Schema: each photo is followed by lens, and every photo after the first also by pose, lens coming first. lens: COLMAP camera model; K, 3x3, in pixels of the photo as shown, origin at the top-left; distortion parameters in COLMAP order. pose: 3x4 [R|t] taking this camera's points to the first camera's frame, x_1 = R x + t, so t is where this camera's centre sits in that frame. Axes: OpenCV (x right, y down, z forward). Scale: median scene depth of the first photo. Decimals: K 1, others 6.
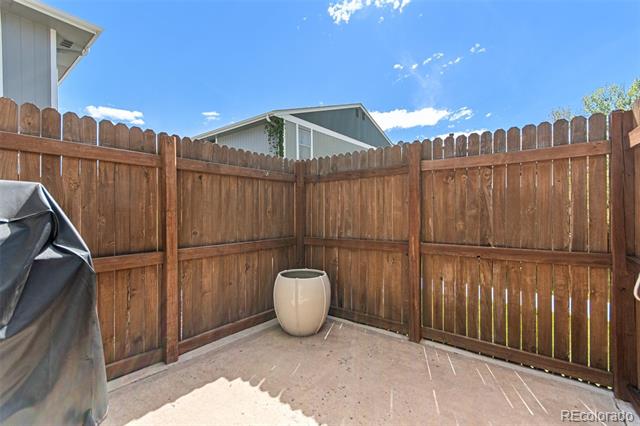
lens RADIAL K [[283.4, 0, 318.6], [0, 283.4, 209.3], [0, 0, 1]] dist [0.003757, -0.001121]
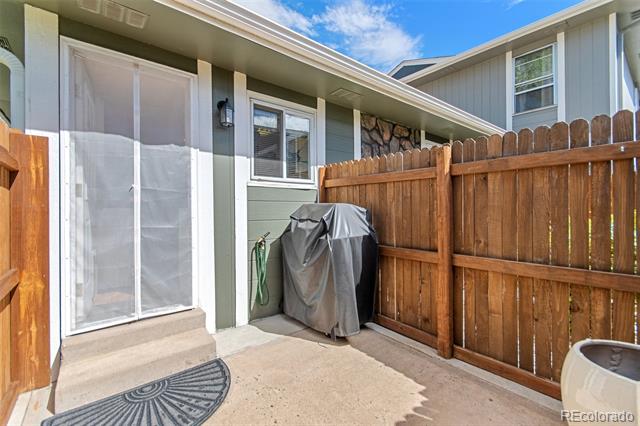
lens RADIAL K [[283.4, 0, 318.7], [0, 283.4, 212.5], [0, 0, 1]] dist [0.003757, -0.001121]
pose [[-0.226145, 0.010752, -0.974034, 0.614509], [0.010448, 0.999908, 0.008612, -0.023221], [0.974038, -0.008229, -0.226236, 0.766441]]
